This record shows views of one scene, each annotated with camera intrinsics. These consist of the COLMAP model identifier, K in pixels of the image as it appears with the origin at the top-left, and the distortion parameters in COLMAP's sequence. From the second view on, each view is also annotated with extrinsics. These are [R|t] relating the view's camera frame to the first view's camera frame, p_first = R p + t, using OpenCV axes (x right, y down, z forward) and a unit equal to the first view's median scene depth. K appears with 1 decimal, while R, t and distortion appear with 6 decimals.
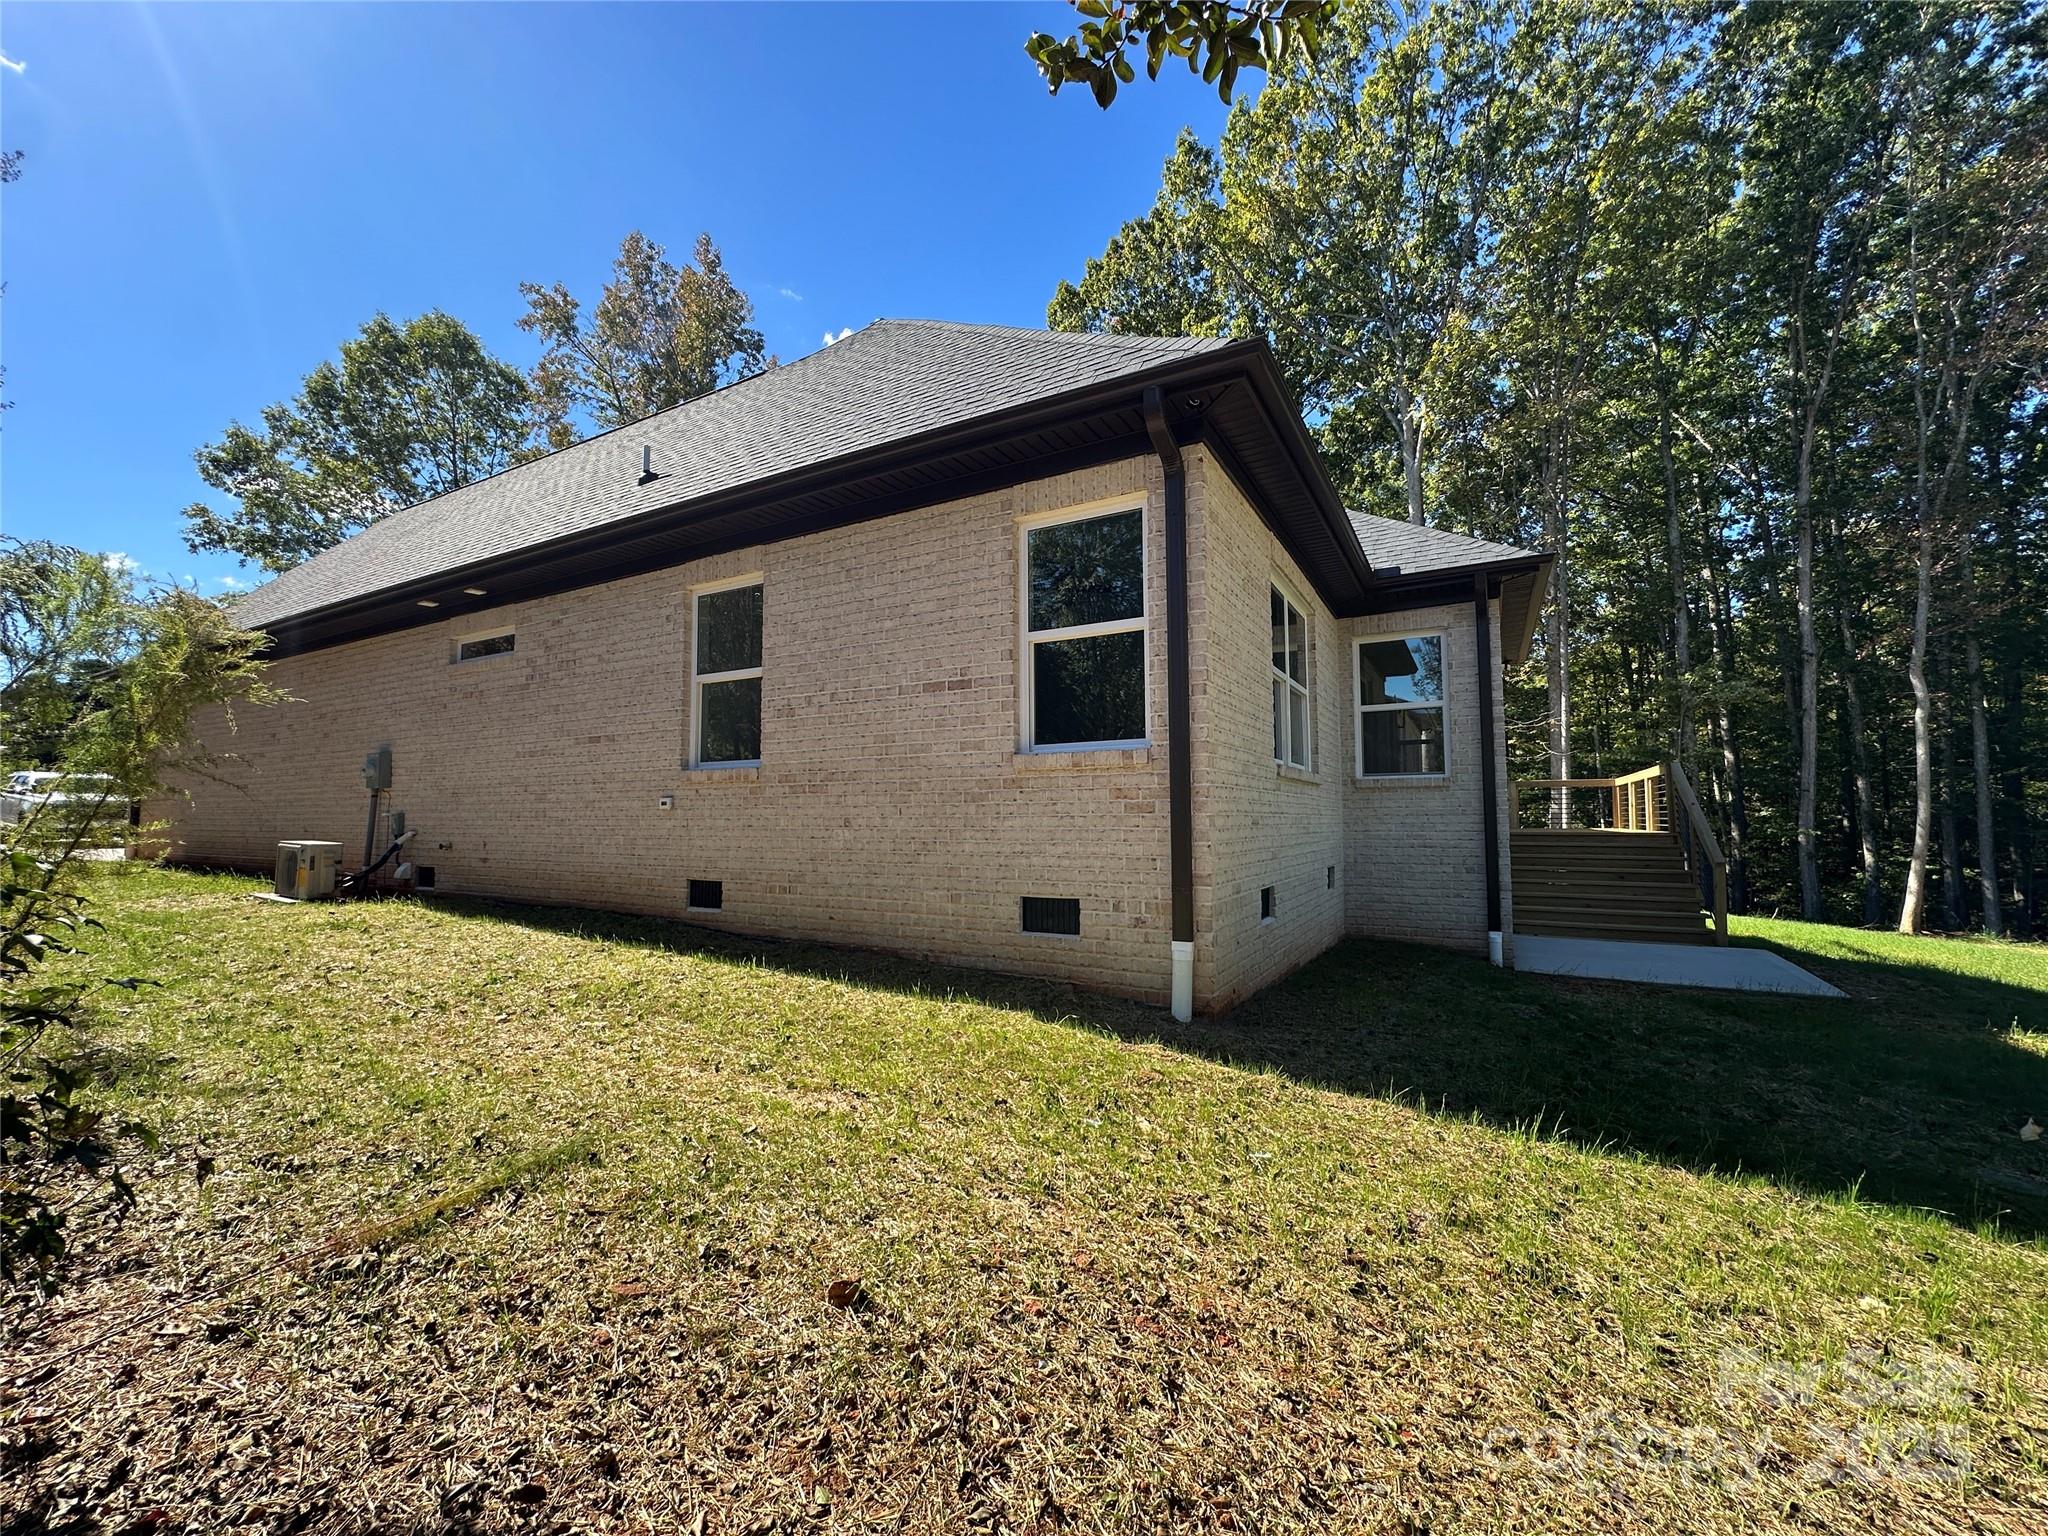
lens RADIAL K [[816.2, 0, 1024.0], [0, 816.2, 769.8], [0, 0, 1]] dist [-0.003220, 0.000242]
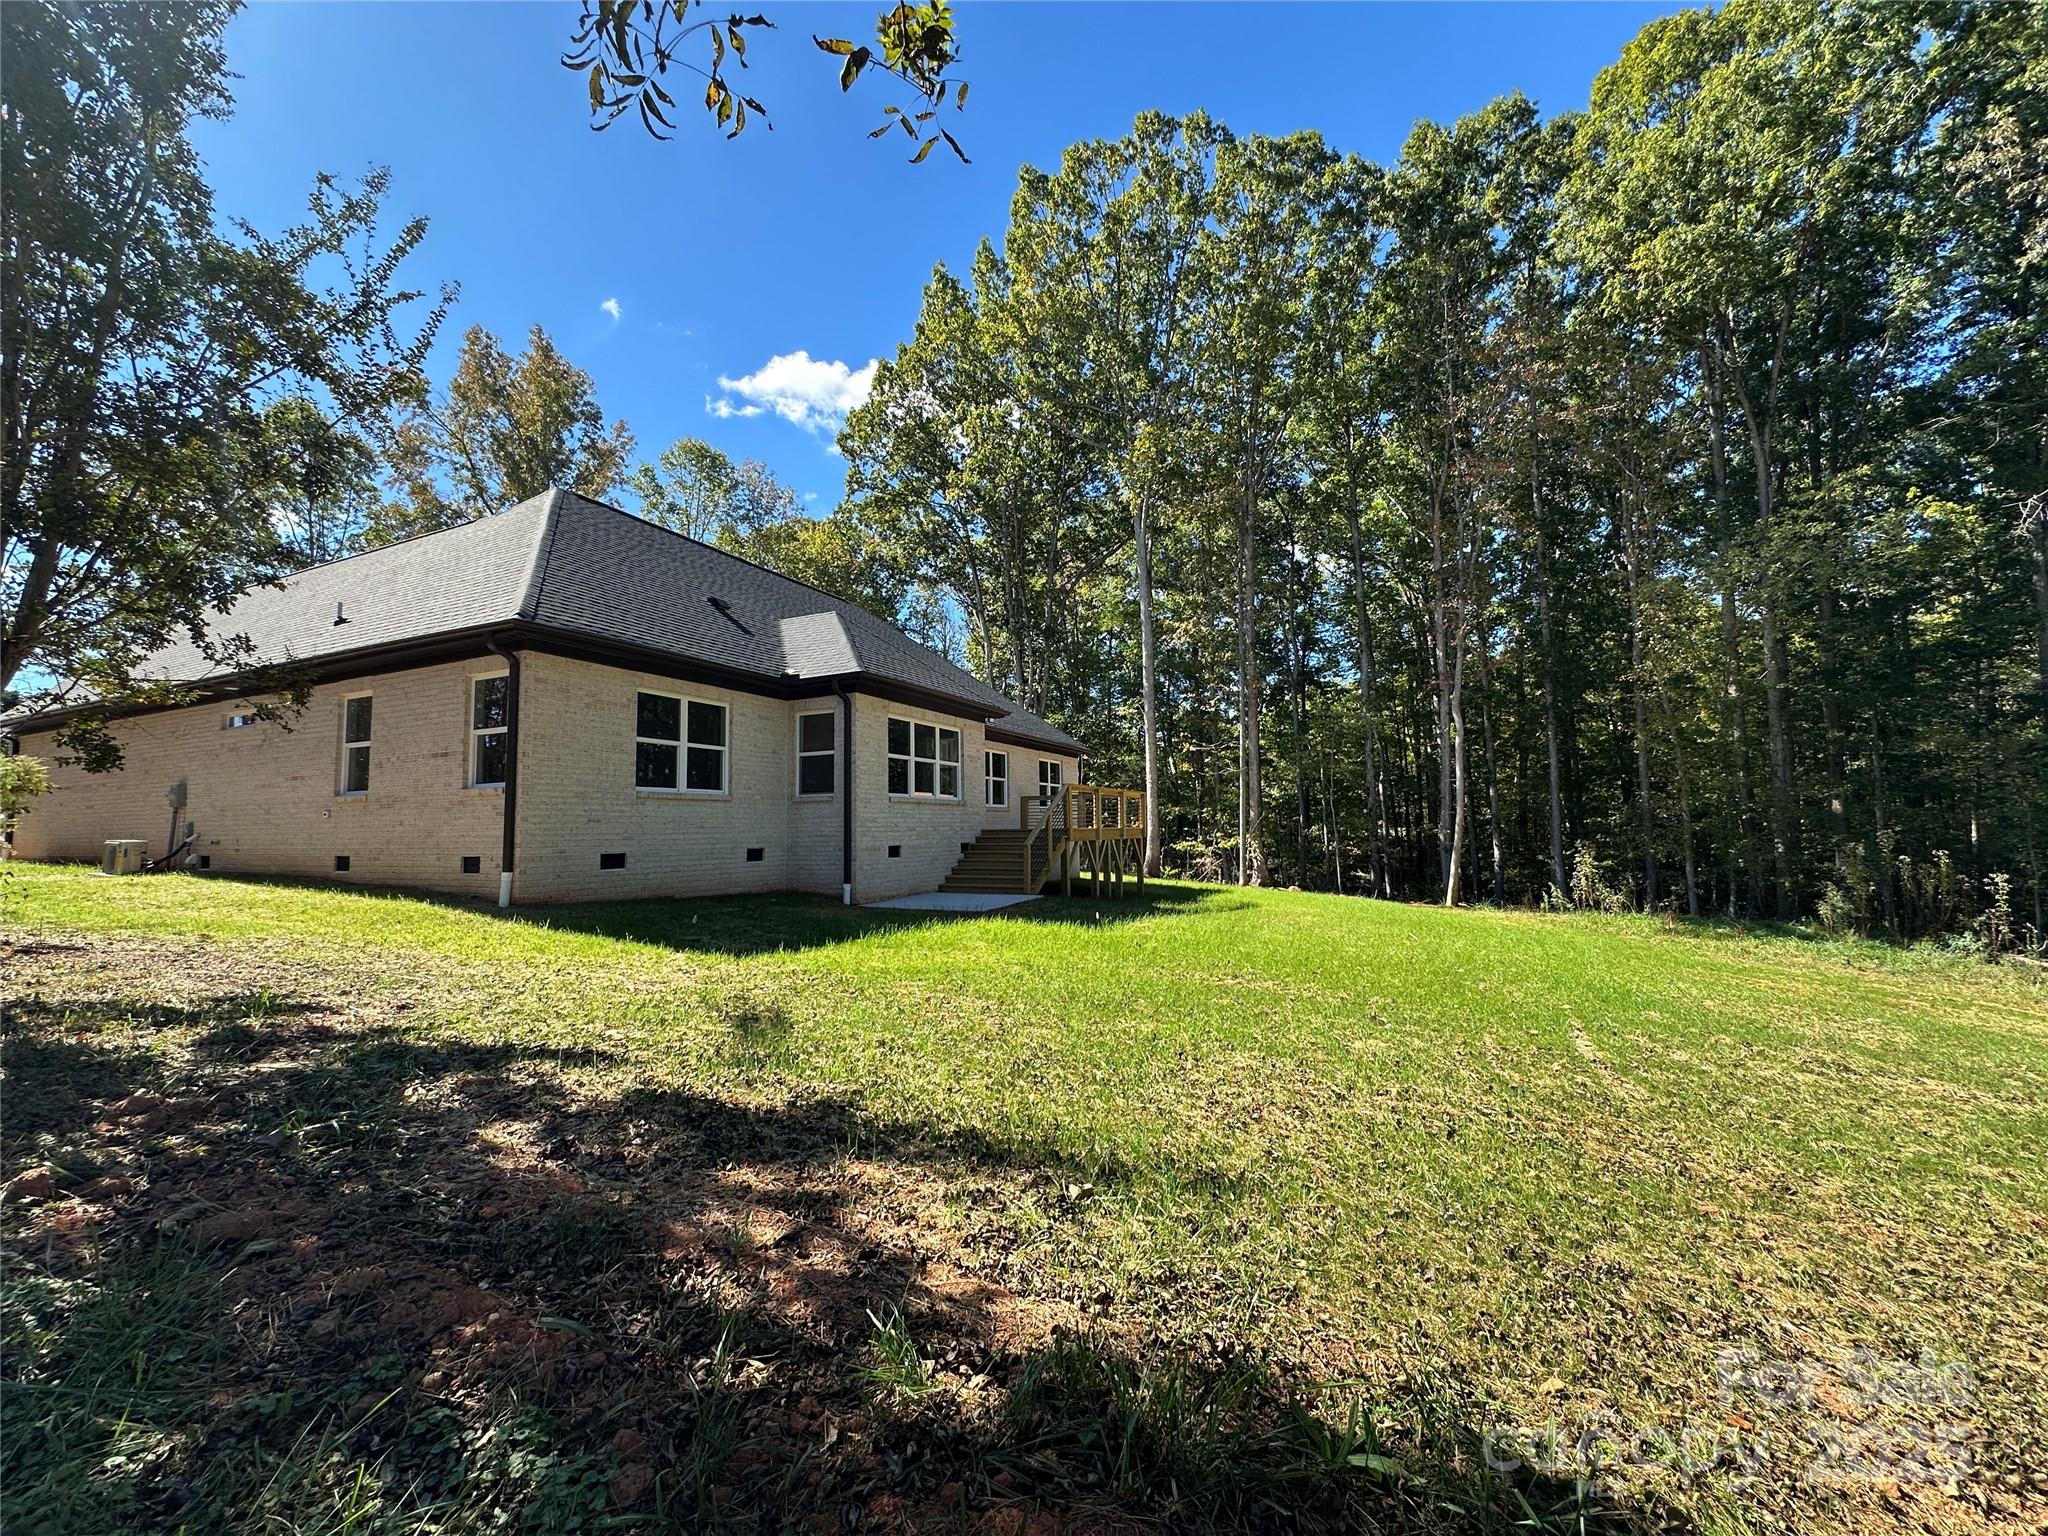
lens RADIAL K [[820.7, 0, 1024.0], [0, 820.7, 768.0], [0, 0, 1]] dist [-0.002280, 0.000382]
pose [[0.998091, -0.005983, 0.061476, 0.831009], [0.006901, 0.999868, -0.014728, -0.020473], [-0.061380, 0.015124, 0.998000, -0.760189]]
